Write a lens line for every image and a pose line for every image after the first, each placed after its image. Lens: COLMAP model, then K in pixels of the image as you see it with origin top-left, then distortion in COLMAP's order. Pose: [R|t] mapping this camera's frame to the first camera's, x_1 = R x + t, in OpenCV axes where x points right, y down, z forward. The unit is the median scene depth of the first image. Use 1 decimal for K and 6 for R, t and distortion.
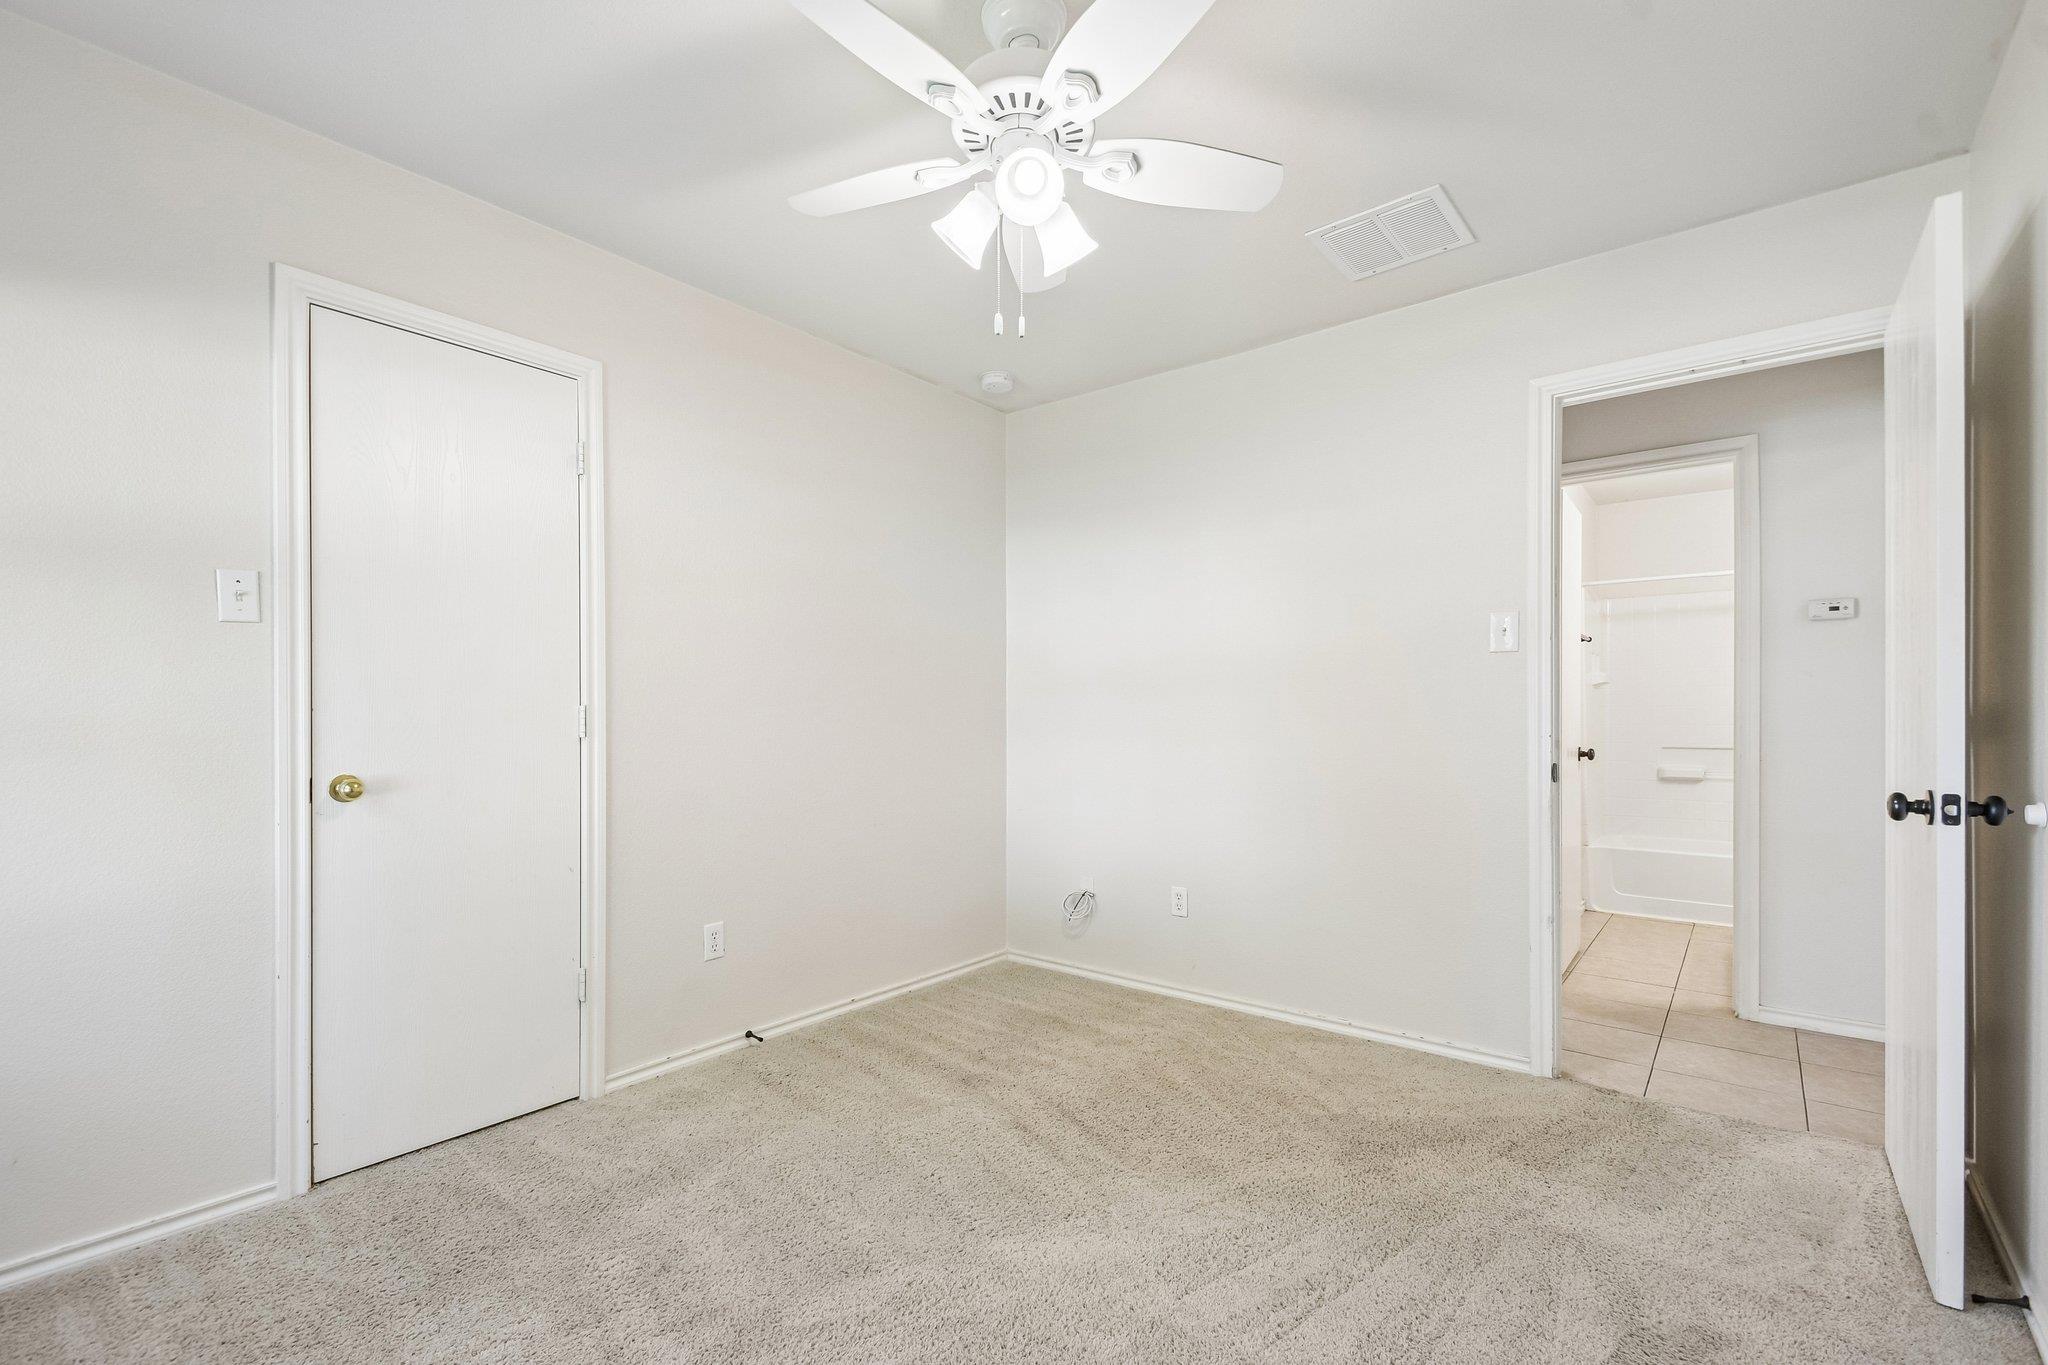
lens RADIAL K [[901.4, 0, 1021.4], [0, 901.4, 700.0], [0, 0, 1]] dist [0.022641, -0.012334]
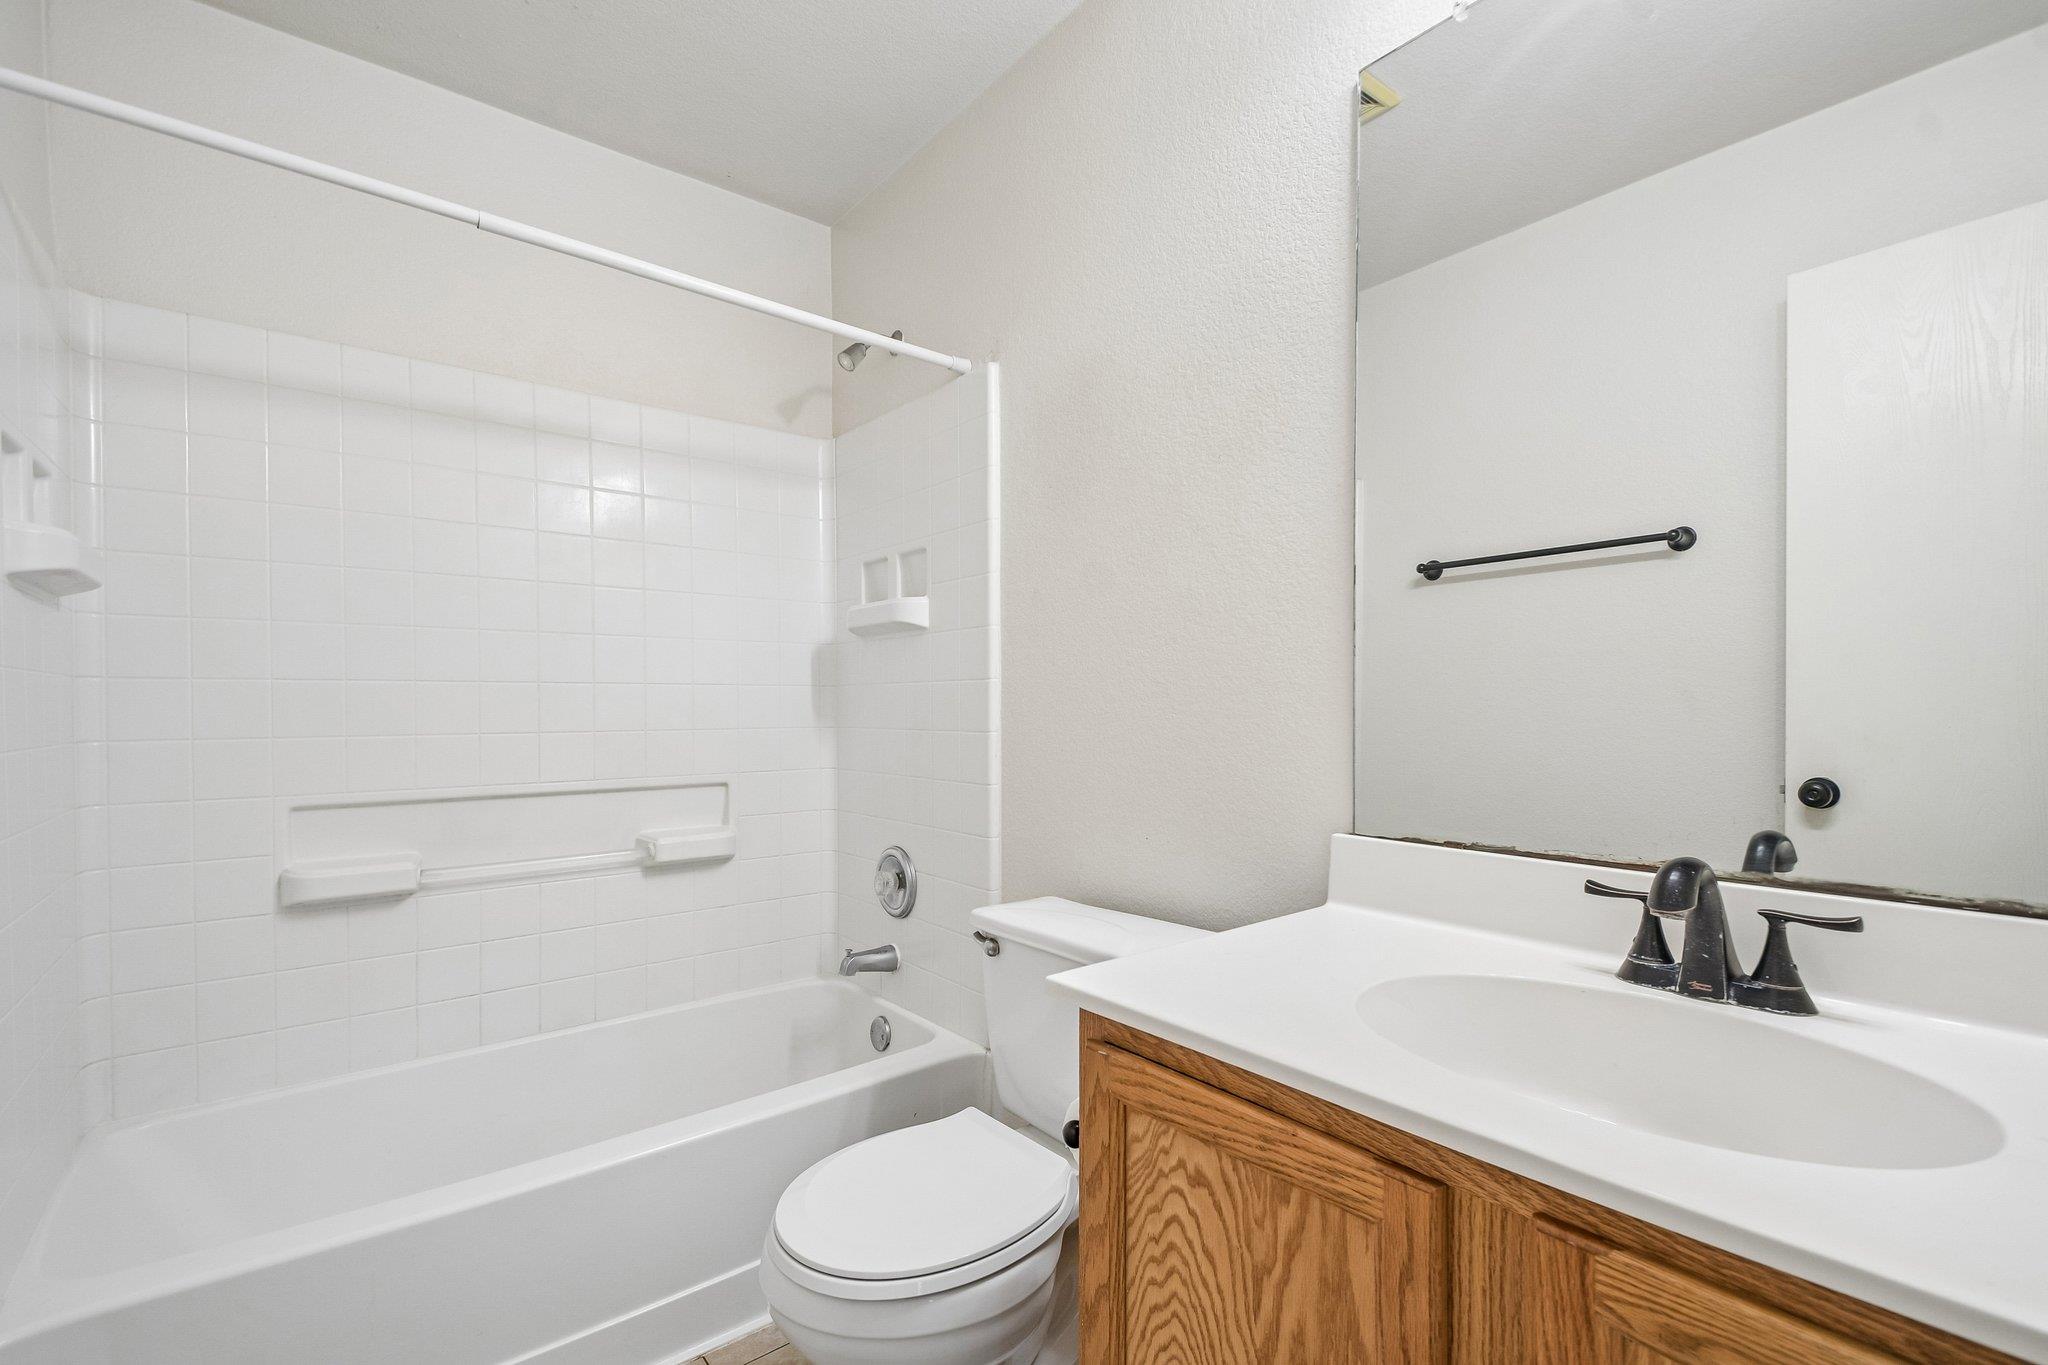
lens RADIAL K [[901.4, 0, 1023.2], [0, 901.4, 691.8], [0, 0, 1]] dist [0.022641, -0.012334]
pose [[0.215138, 0.004409, 0.976574, 0.604342], [-0.011020, 0.999937, -0.002086, 0.008308], [-0.976521, -0.010313, 0.215173, 0.924184]]
